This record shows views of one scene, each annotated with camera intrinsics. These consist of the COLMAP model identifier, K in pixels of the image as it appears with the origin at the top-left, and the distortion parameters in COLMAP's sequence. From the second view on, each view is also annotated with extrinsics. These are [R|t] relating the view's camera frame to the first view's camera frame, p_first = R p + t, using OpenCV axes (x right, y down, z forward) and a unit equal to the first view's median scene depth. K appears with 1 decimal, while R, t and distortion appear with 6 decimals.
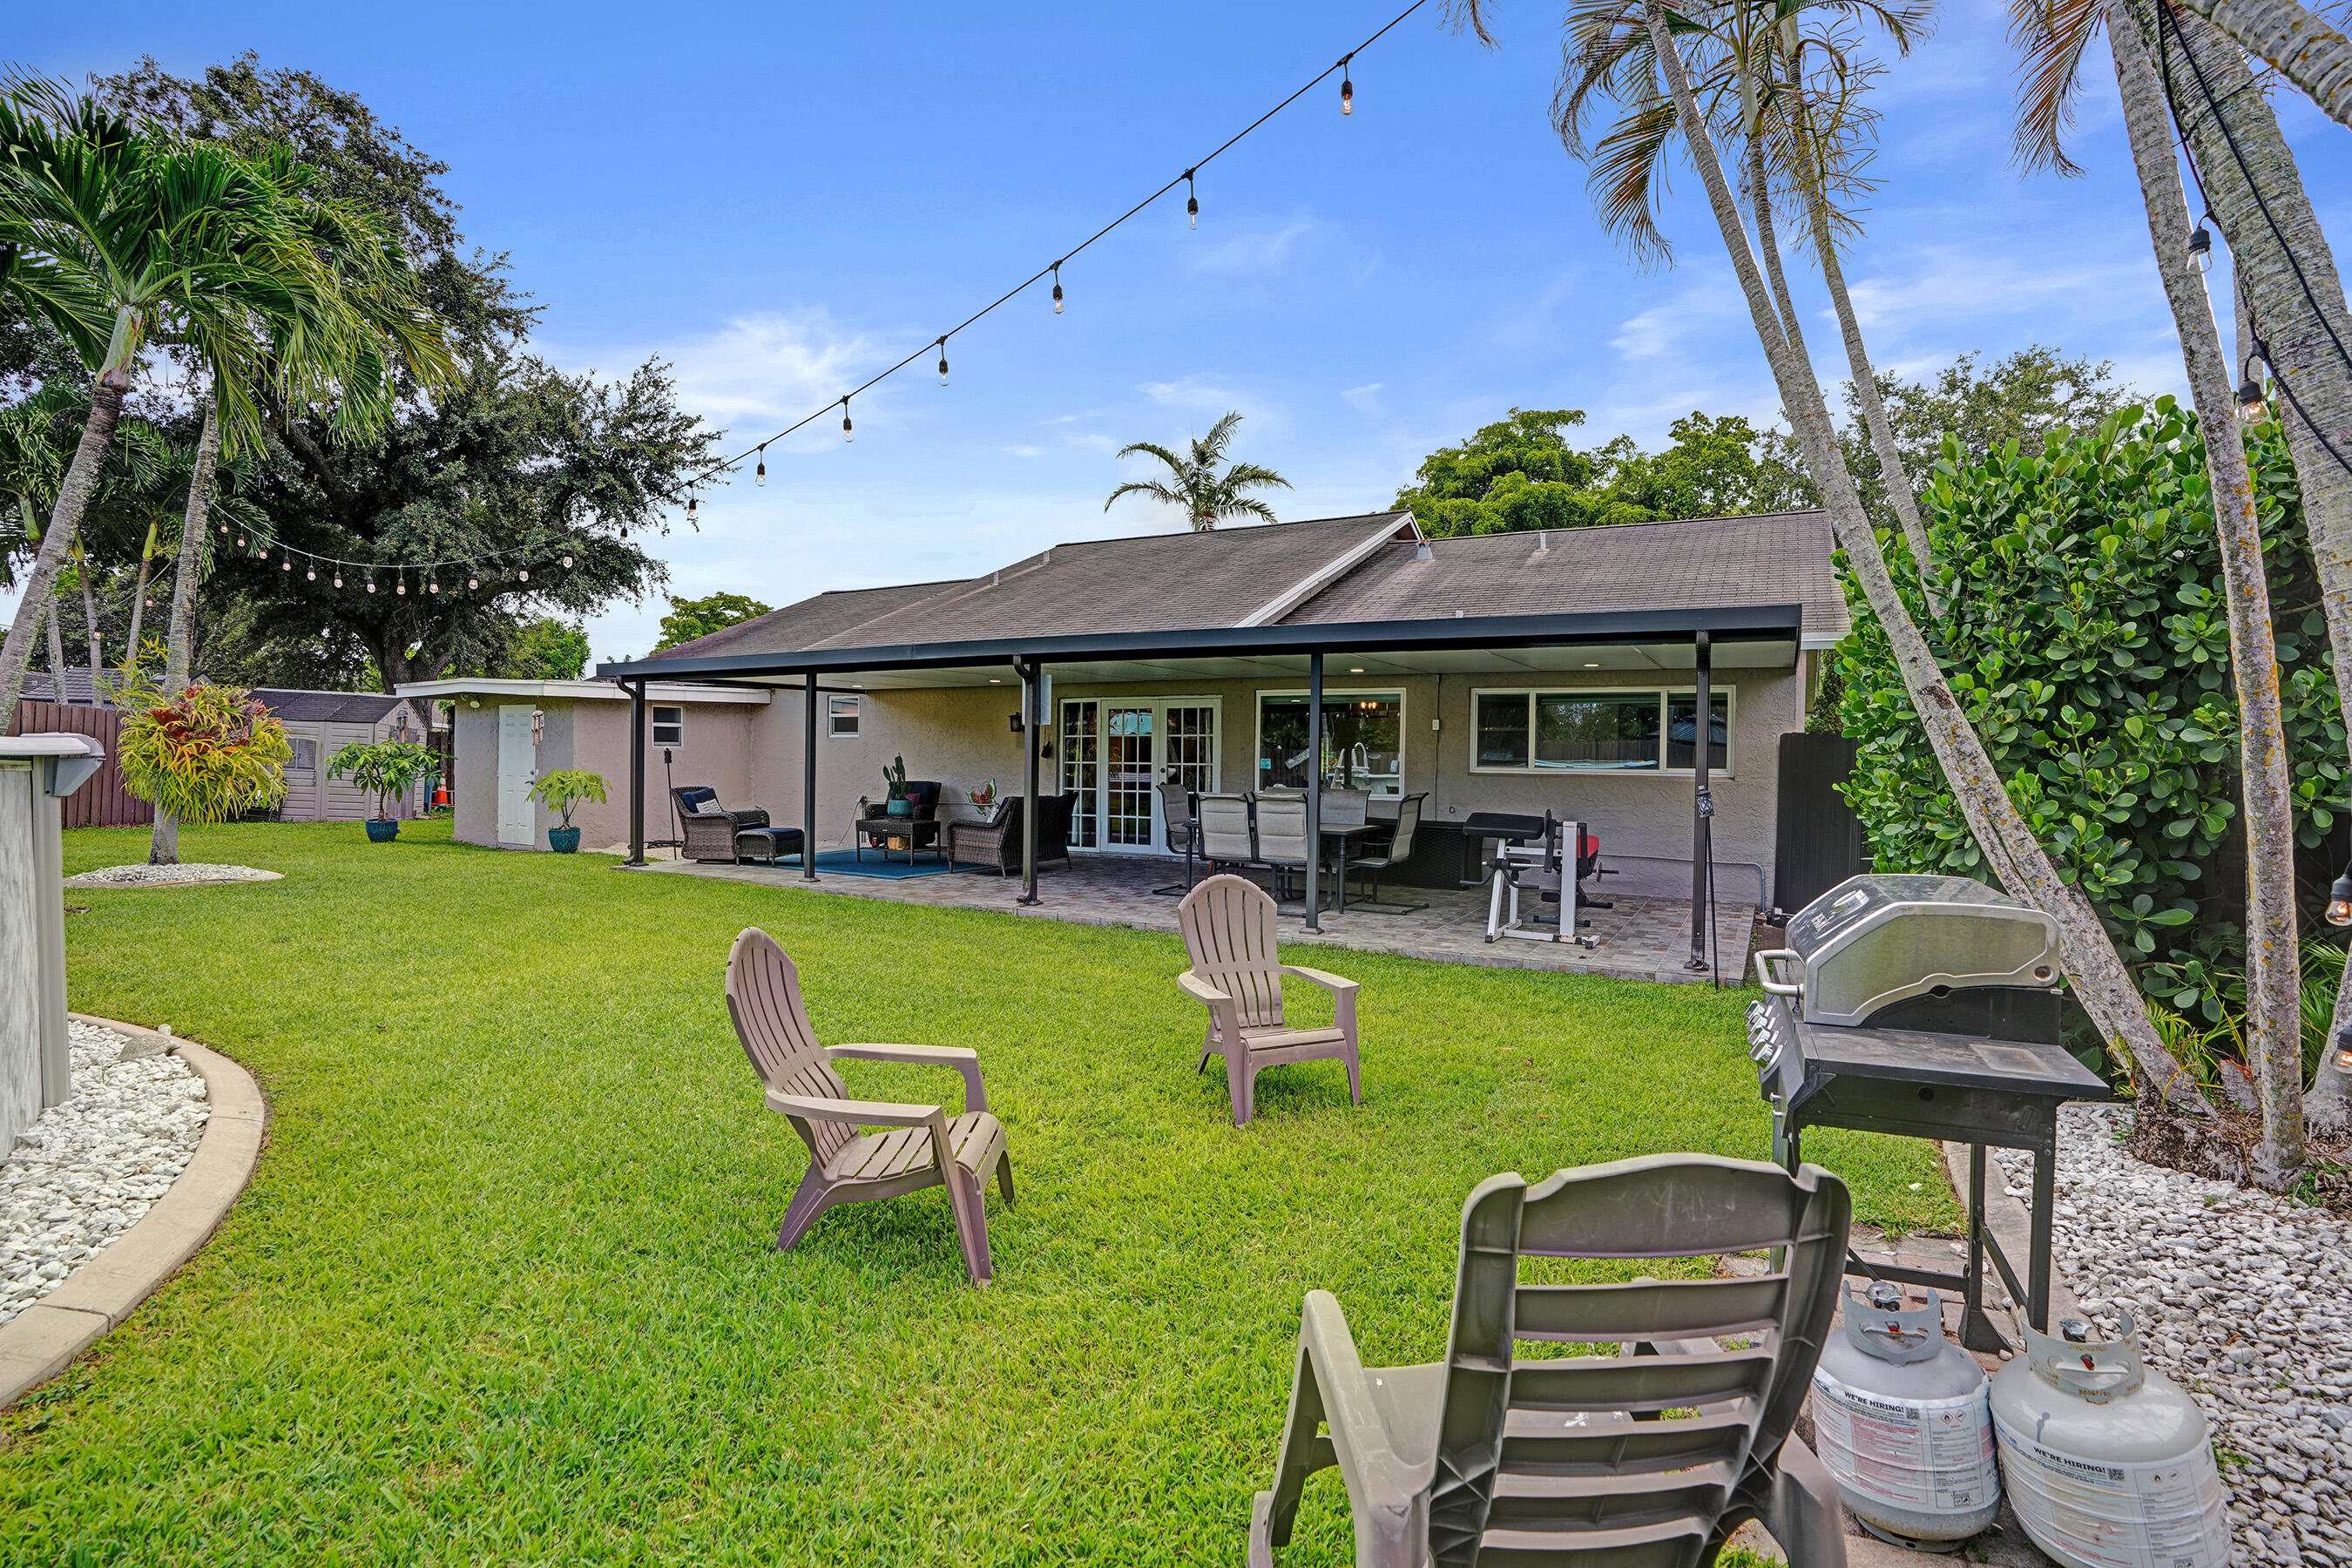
lens RADIAL K [[1135.7, 0, 1172.1], [0, 1135.7, 787.3], [0, 0, 1]] dist [-0.053321, 0.017181]
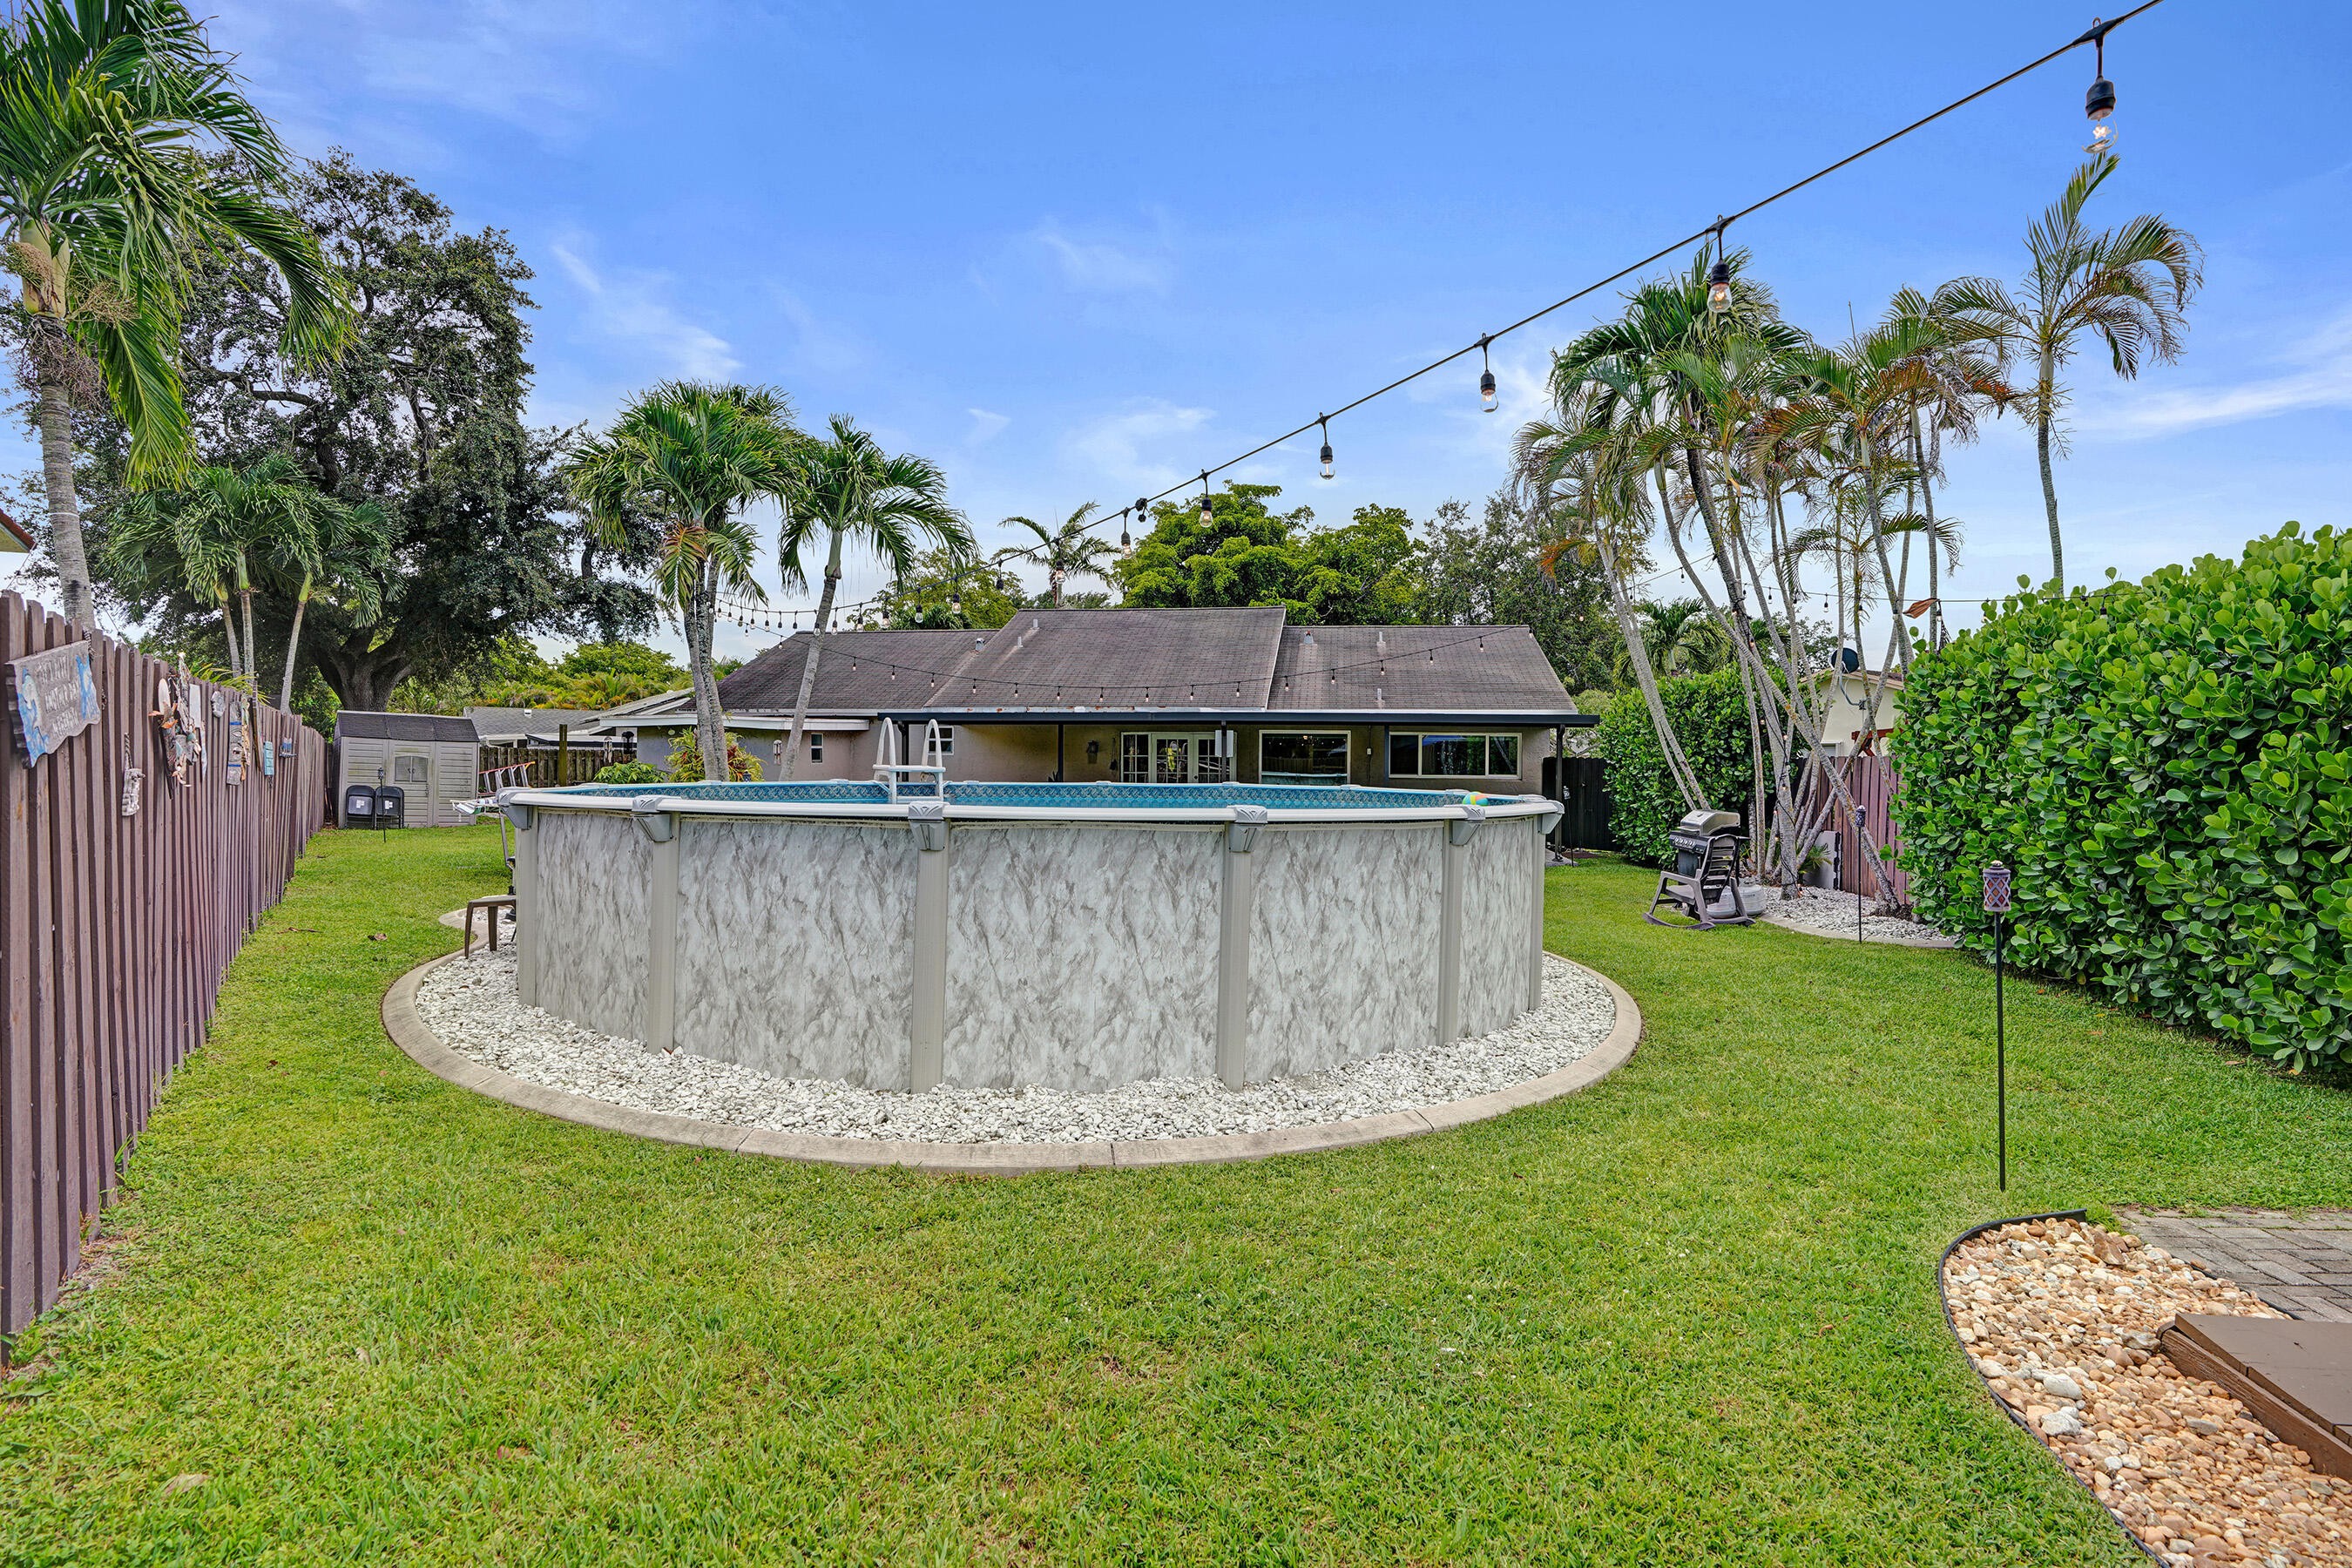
lens RADIAL K [[1135.7, 0, 1185.8], [0, 1135.7, 773.2], [0, 0, 1]] dist [-0.053321, 0.017181]
pose [[0.934319, -0.012610, 0.356216, -0.325838], [0.013703, 0.999906, -0.000545, -0.010992], [-0.356175, 0.005391, 0.934404, -0.282182]]
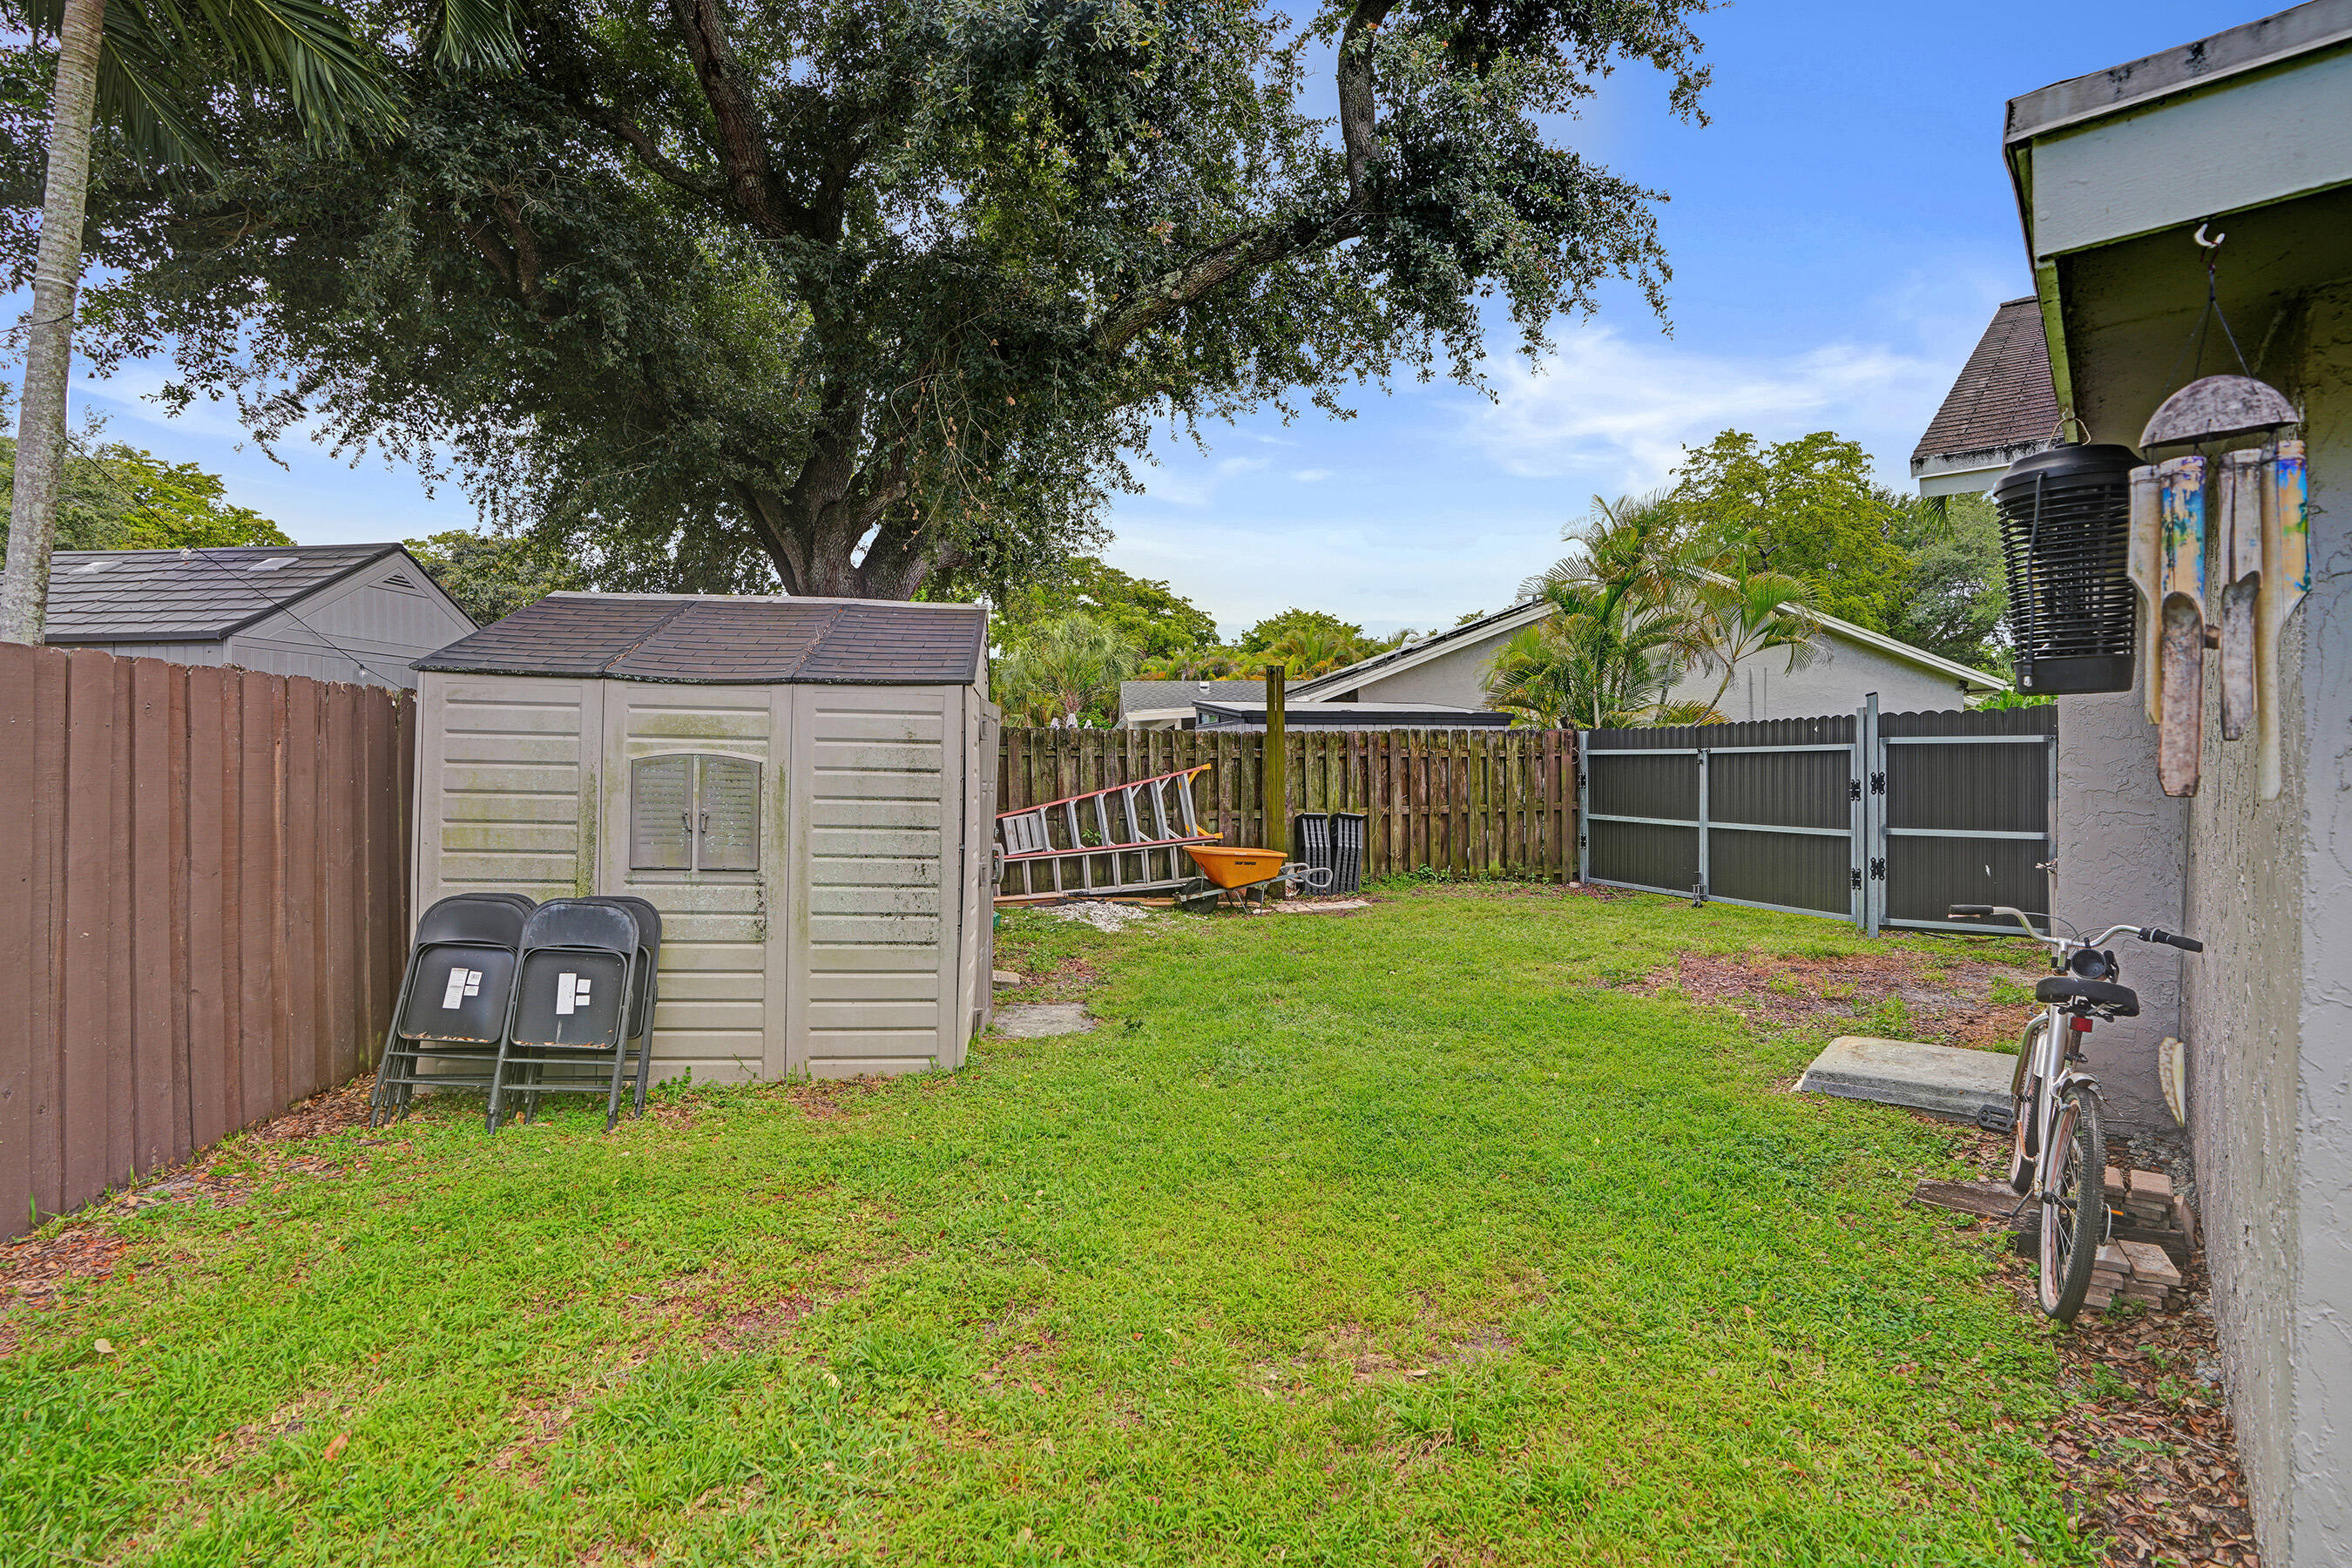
lens RADIAL K [[1135.7, 0, 1184.4], [0, 1135.7, 771.7], [0, 0, 1]] dist [-0.053321, 0.017181]
pose [[0.981238, -0.027414, -0.190842, -0.464346], [0.026970, 0.999624, -0.004922, -0.027118], [0.190905, -0.000317, 0.981608, 0.574510]]
